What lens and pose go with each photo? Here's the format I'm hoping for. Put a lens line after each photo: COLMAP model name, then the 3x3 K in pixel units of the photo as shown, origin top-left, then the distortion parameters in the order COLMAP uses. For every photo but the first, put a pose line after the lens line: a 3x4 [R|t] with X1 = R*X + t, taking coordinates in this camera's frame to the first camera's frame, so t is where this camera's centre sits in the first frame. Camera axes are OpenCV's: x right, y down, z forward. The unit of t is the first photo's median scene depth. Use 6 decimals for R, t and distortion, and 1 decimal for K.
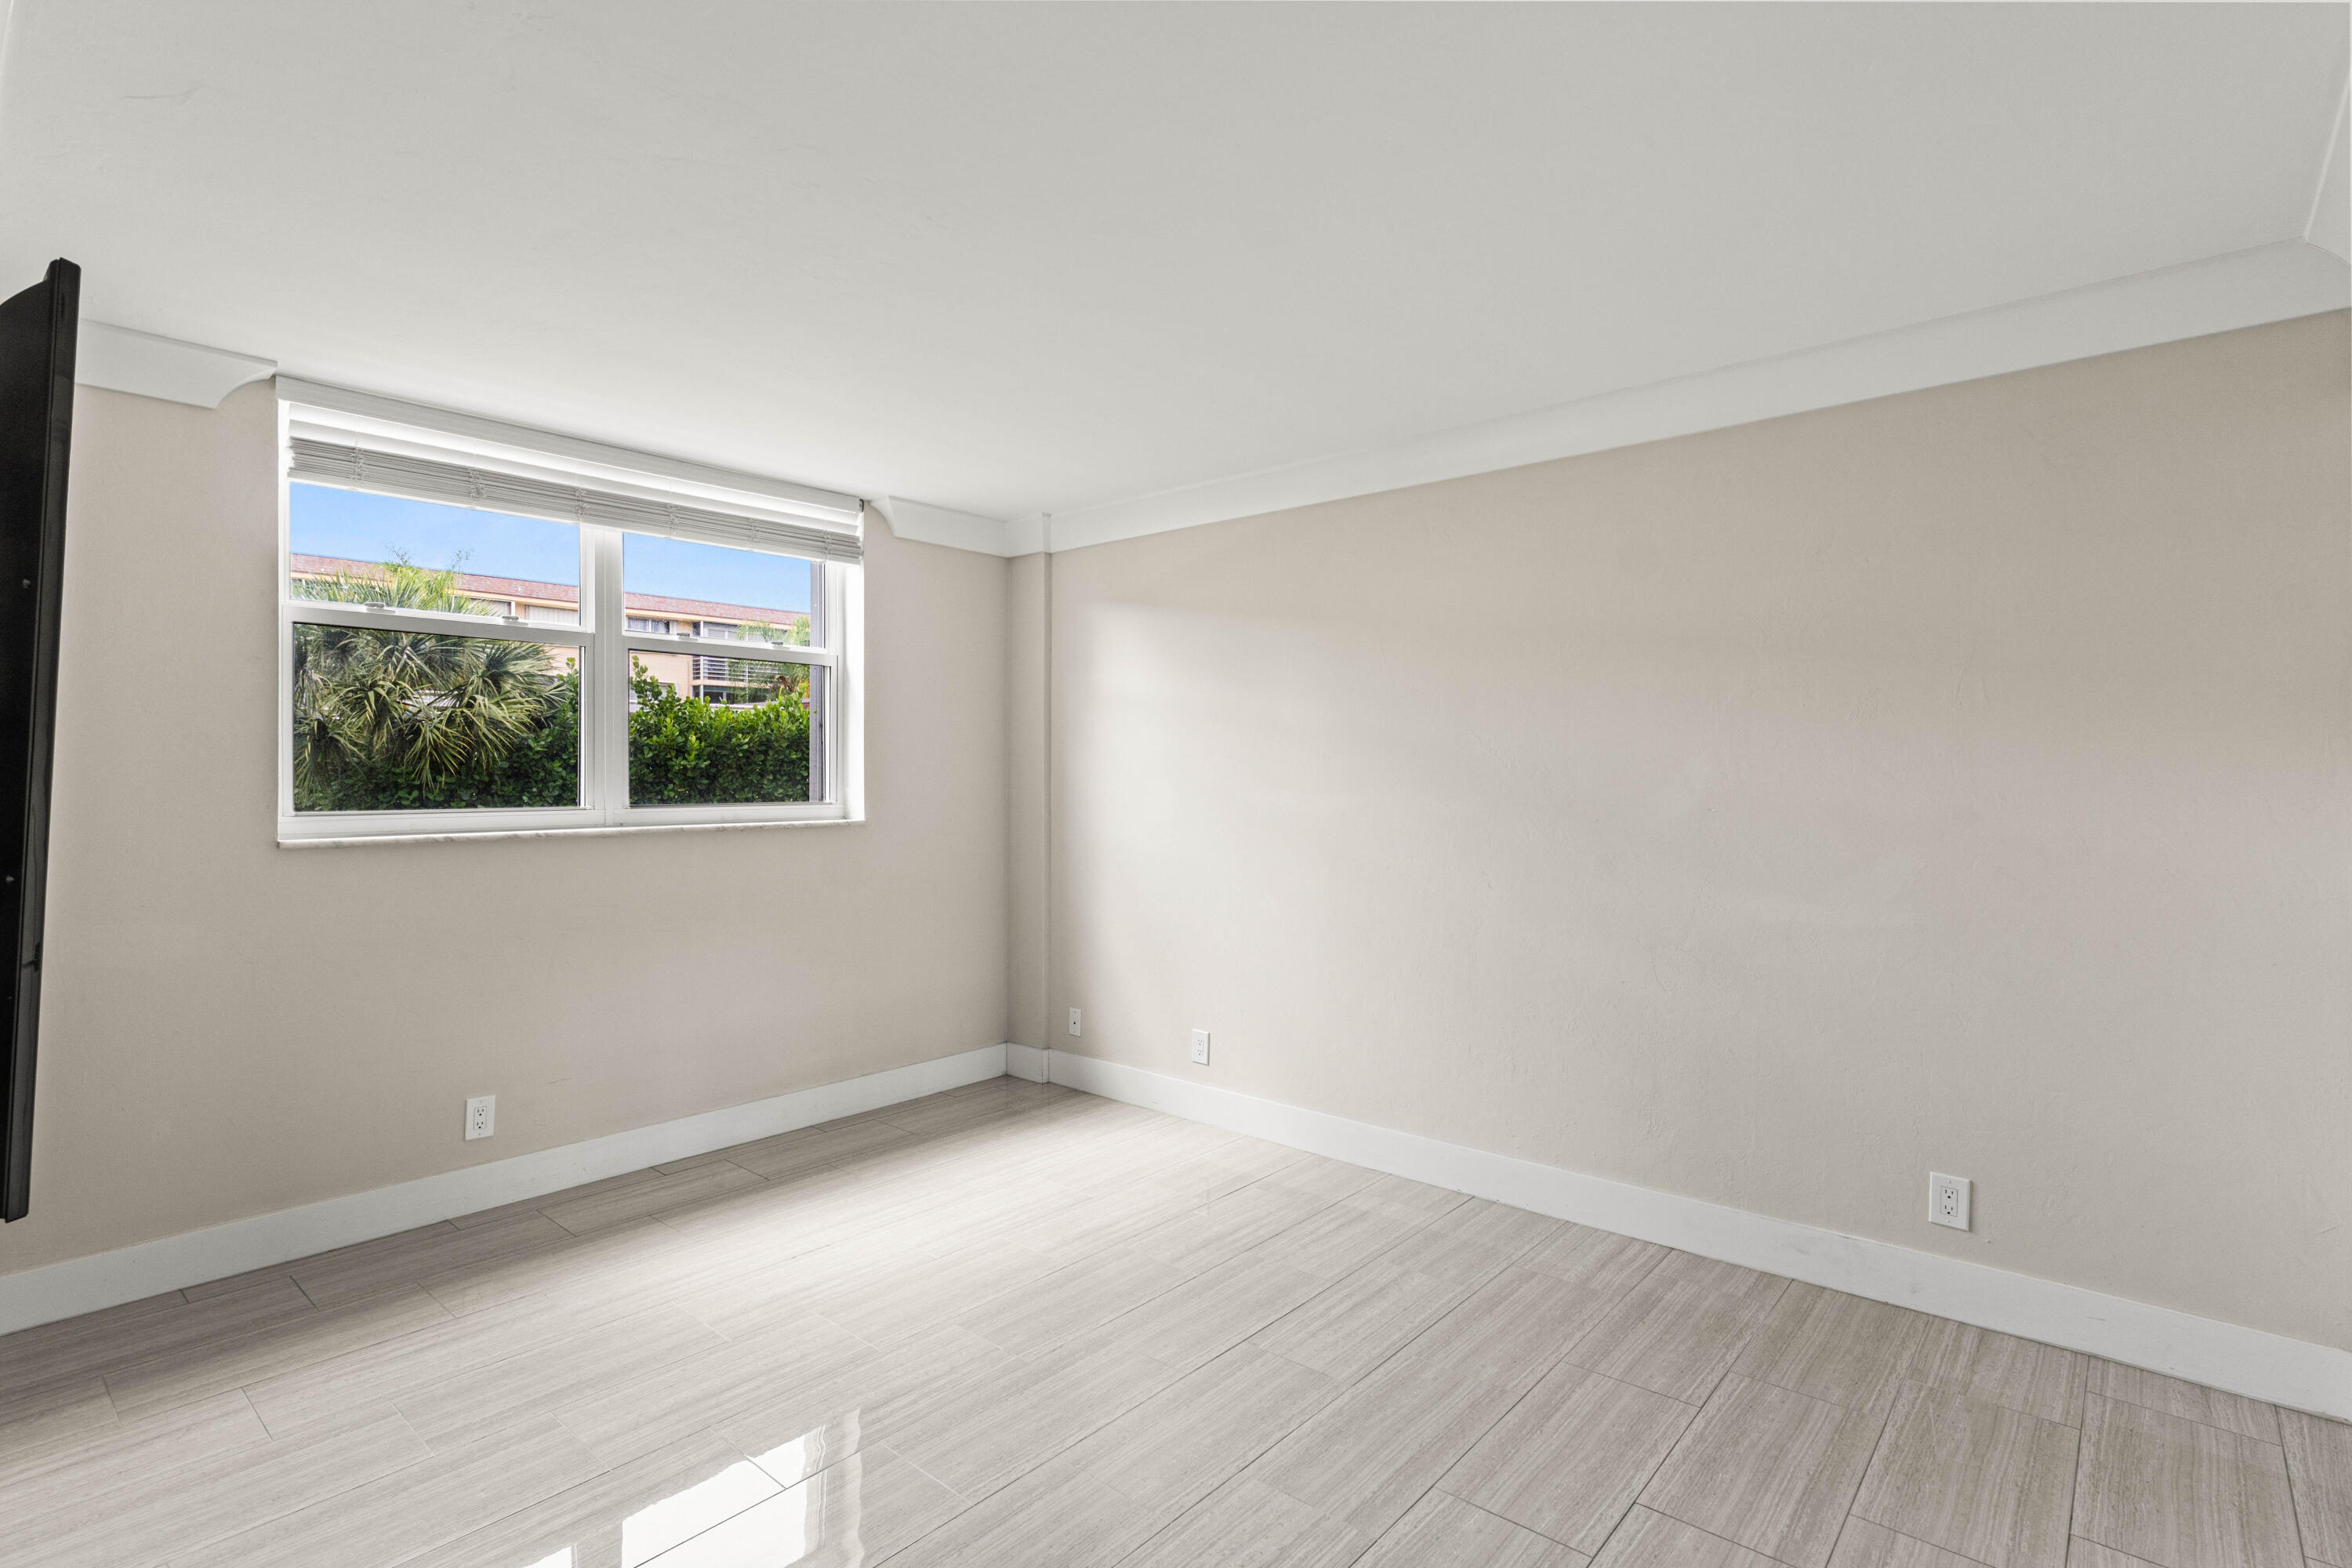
lens RADIAL K [[1143.3, 0, 1170.1], [0, 1143.3, 786.1], [0, 0, 1]] dist [0.001909, -0.000068]
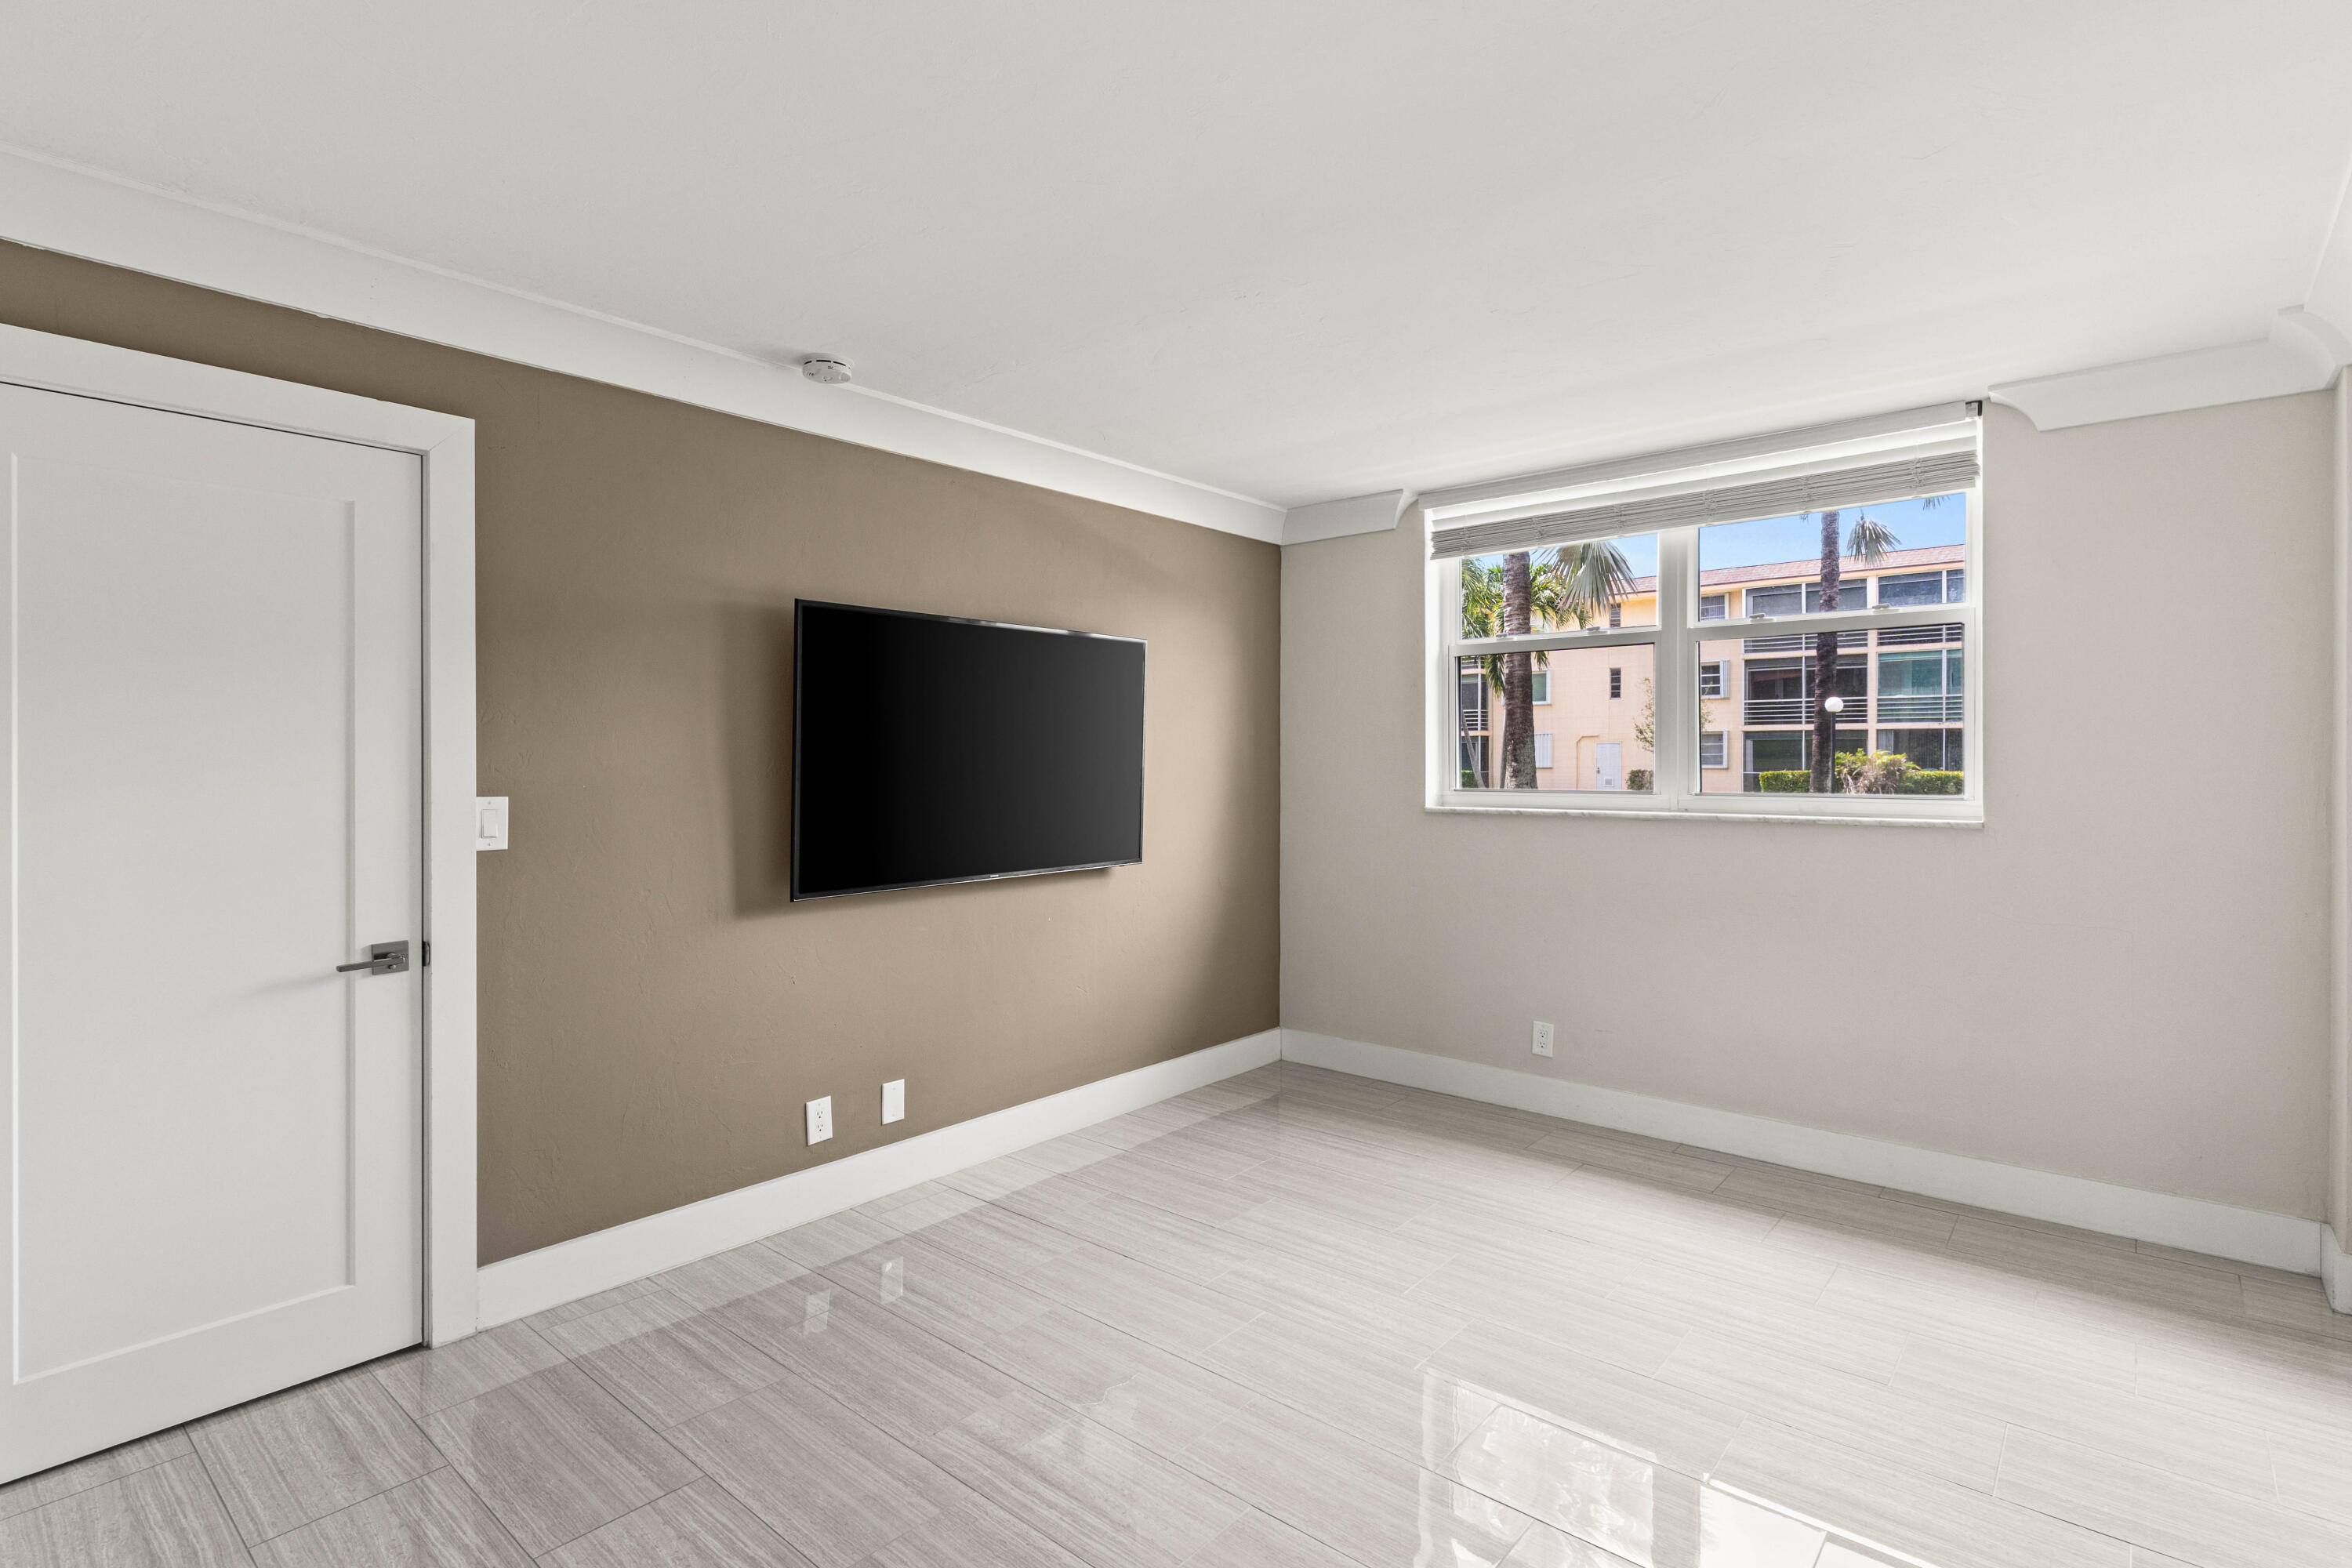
lens RADIAL K [[1143.3, 0, 1170.1], [0, 1143.3, 786.1], [0, 0, 1]] dist [0.001909, -0.000068]
pose [[0.000732, 0.022279, -0.999752, 0.627522], [-0.010850, 0.999693, 0.022270, -0.007270], [0.999941, 0.010831, 0.000973, 0.590608]]
